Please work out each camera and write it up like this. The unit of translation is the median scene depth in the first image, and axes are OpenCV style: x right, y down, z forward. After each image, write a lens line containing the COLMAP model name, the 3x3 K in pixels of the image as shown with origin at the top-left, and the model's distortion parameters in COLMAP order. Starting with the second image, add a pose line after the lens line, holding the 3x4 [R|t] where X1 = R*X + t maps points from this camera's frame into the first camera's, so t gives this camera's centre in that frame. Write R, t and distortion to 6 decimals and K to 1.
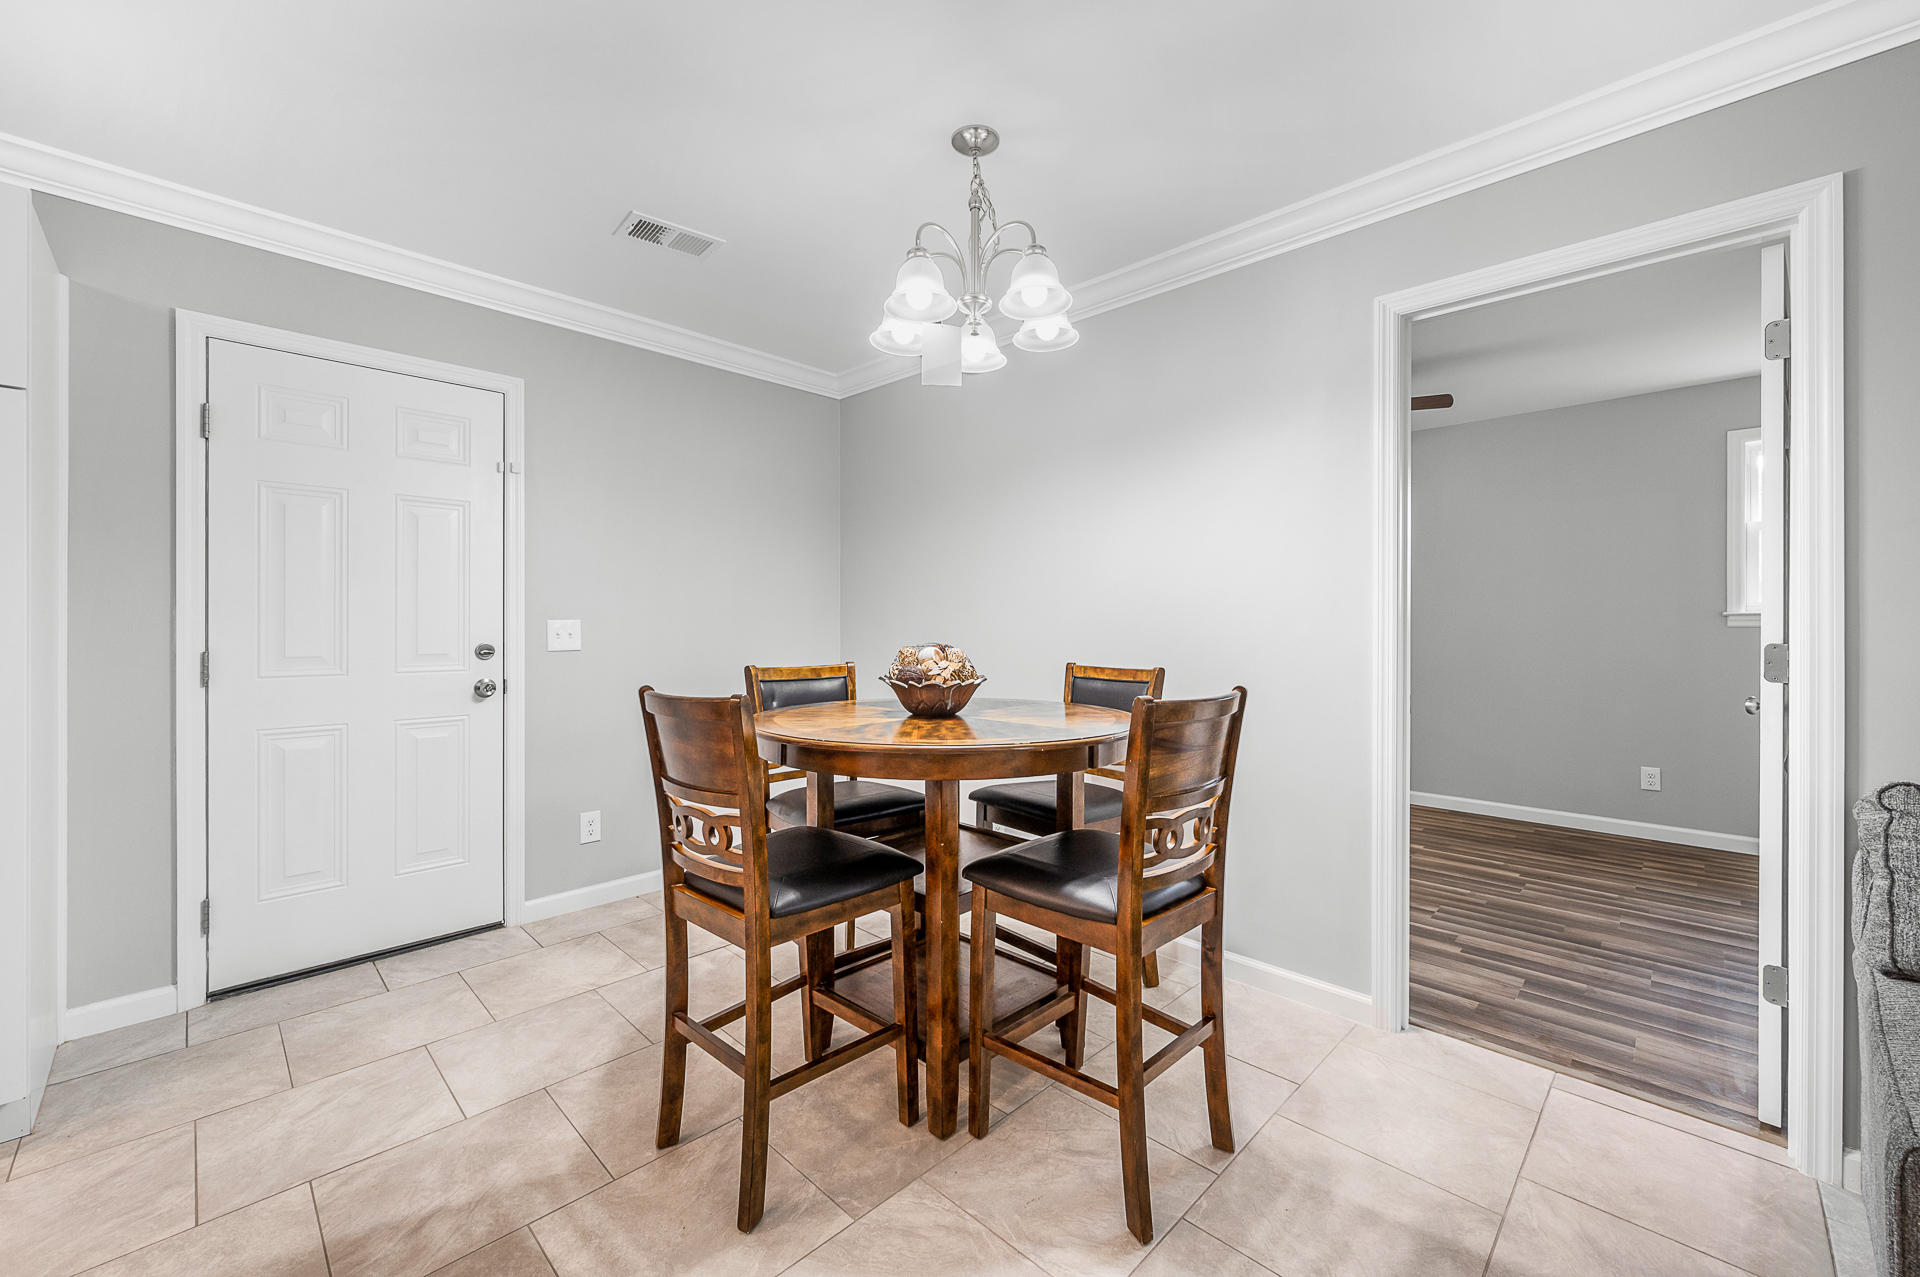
lens RADIAL K [[764.0, 0, 961.8], [0, 764.0, 626.9], [0, 0, 1]] dist [-0.000245, 0.000145]
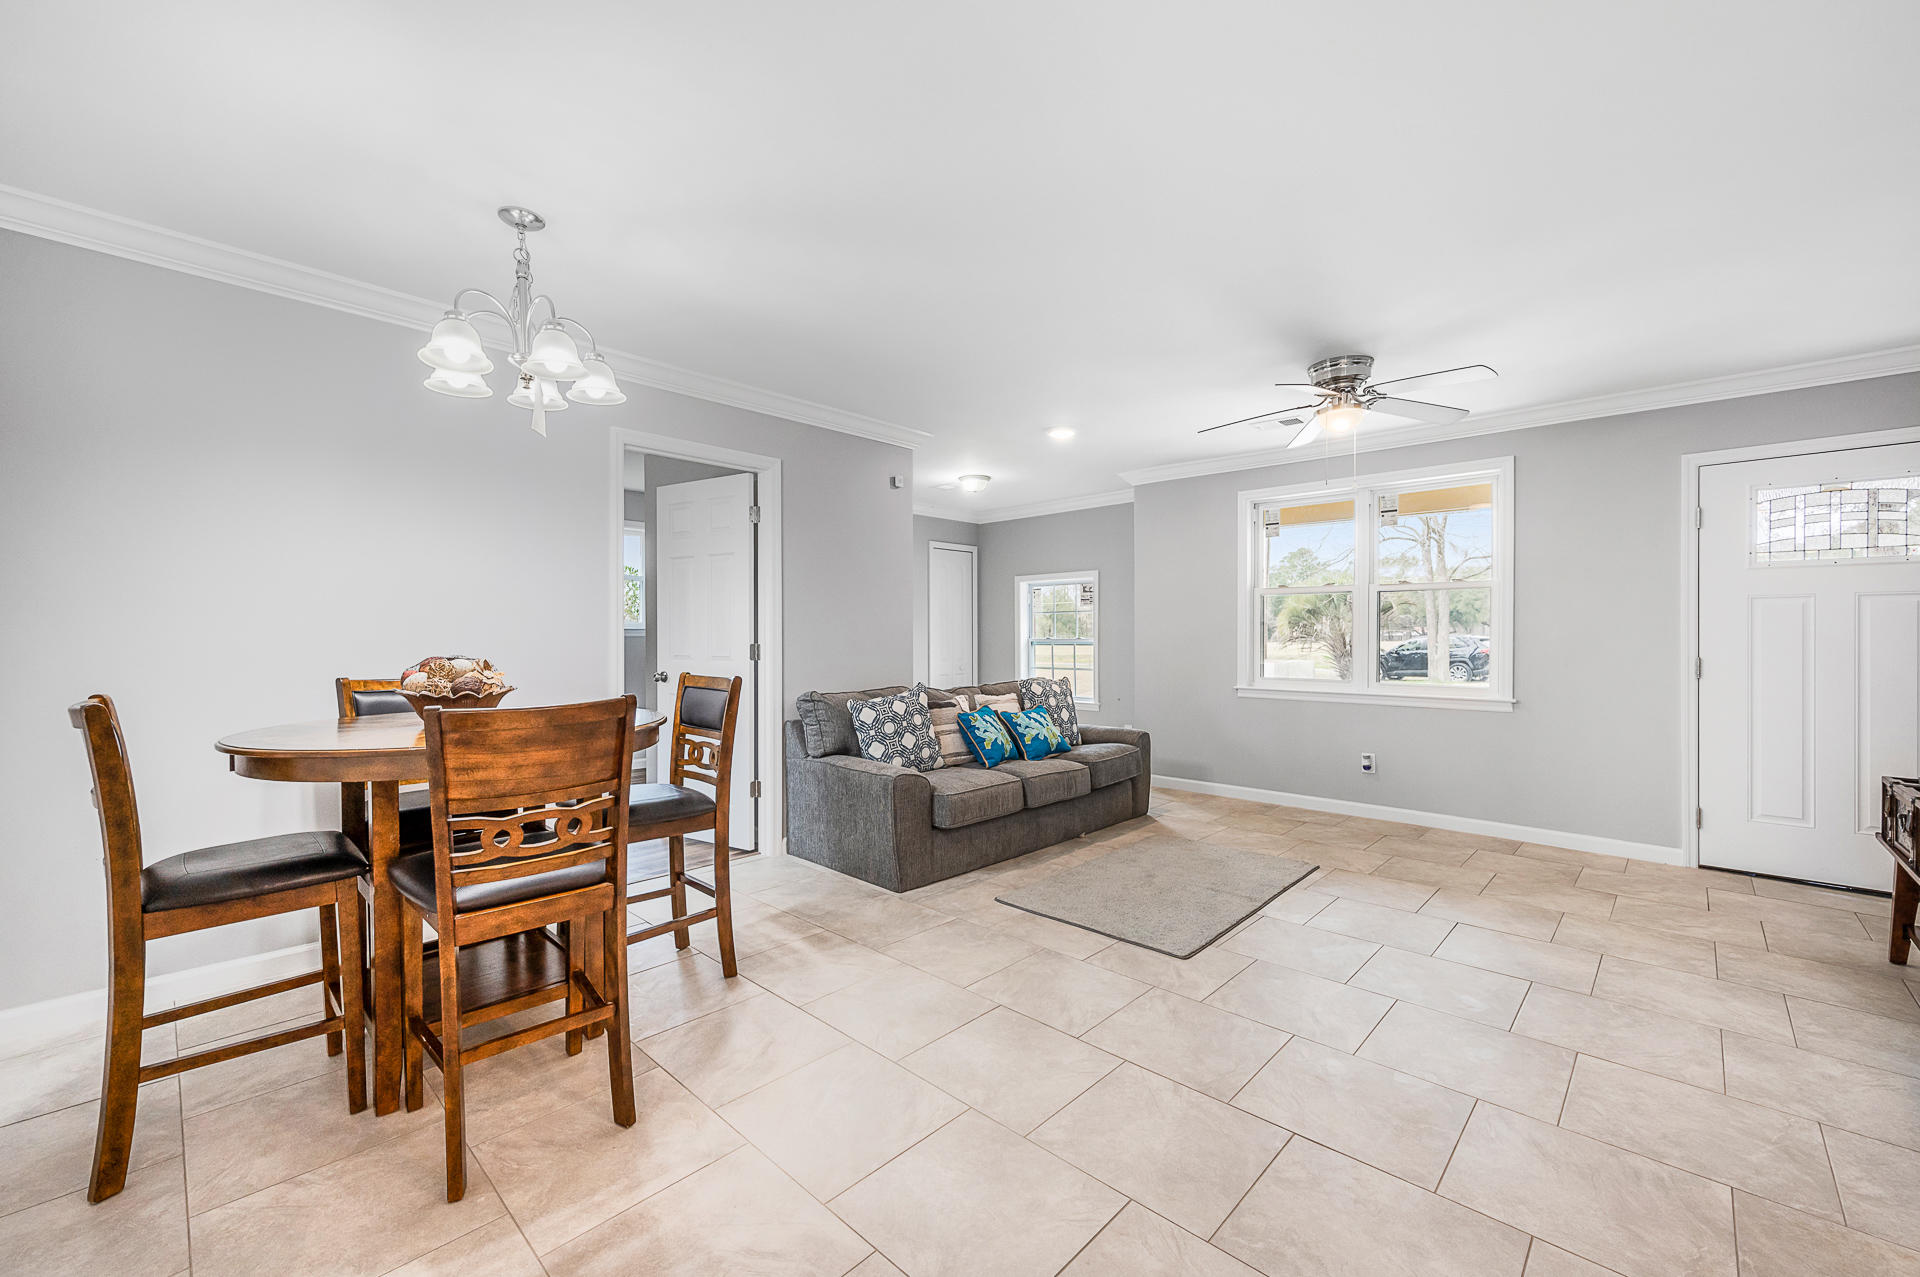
lens RADIAL K [[764.0, 0, 962.8], [0, 764.0, 644.8], [0, 0, 1]] dist [-0.000245, 0.000145]
pose [[-0.018235, -0.013217, 0.999746, -0.986392], [0.006474, 0.999890, 0.013337, -0.000906], [-0.999813, 0.006716, -0.018148, 0.307649]]
